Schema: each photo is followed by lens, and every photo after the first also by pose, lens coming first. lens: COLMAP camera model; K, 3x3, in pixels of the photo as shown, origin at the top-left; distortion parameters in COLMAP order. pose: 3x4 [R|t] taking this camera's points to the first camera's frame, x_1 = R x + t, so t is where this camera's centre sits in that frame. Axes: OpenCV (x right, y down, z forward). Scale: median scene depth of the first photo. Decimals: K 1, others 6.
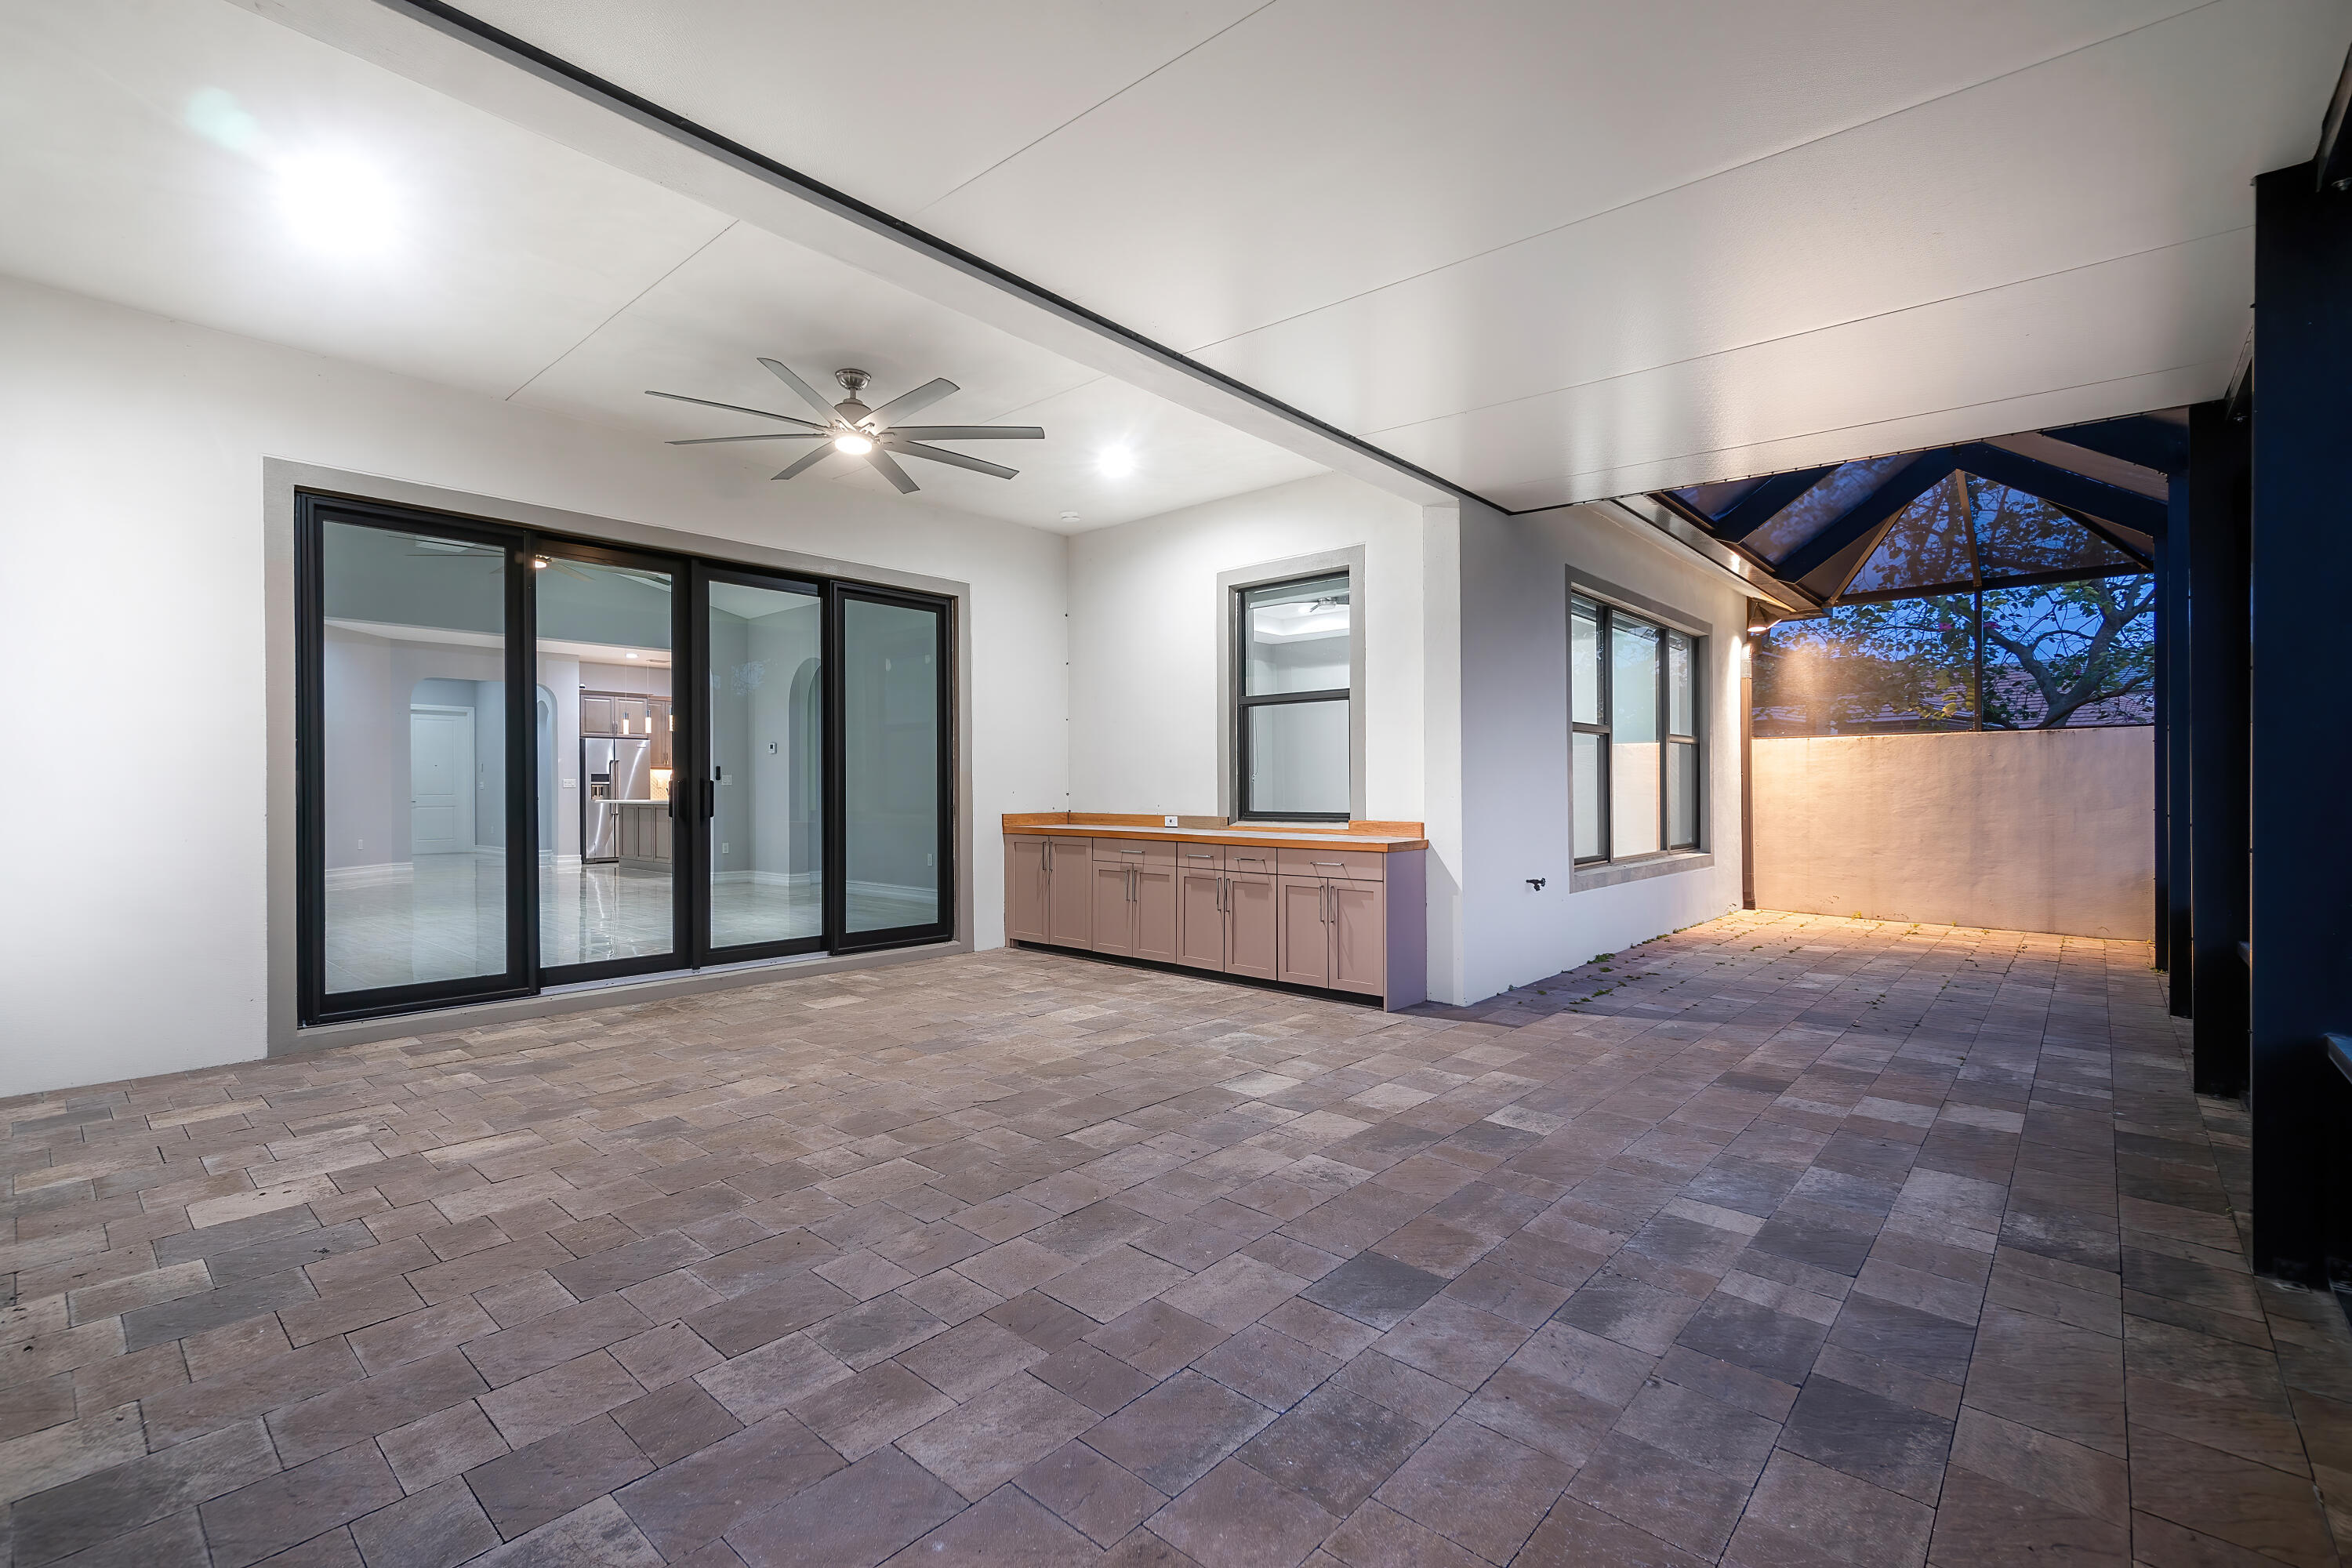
lens RADIAL K [[1055.1, 0, 1176.0], [0, 1055.1, 784.0], [0, 0, 1]] dist [-0.008976, -0.000042]
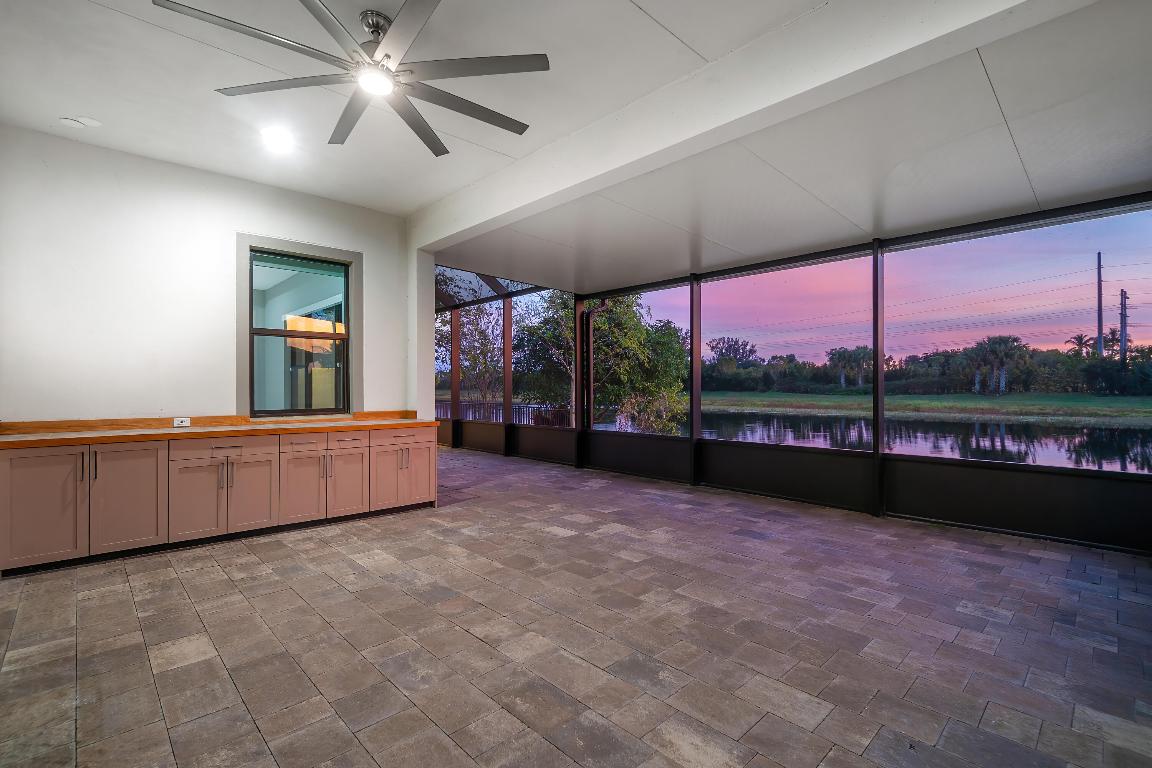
lens RADIAL K [[516.8, 0, 576.0], [0, 516.8, 384.0], [0, 0, 1]] dist [-0.008976, -0.000042]
pose [[0.082542, 0.003608, 0.996581, -1.095002], [-0.001614, 0.999993, -0.003486, -0.013756], [-0.996586, -0.001321, 0.082547, 0.999030]]
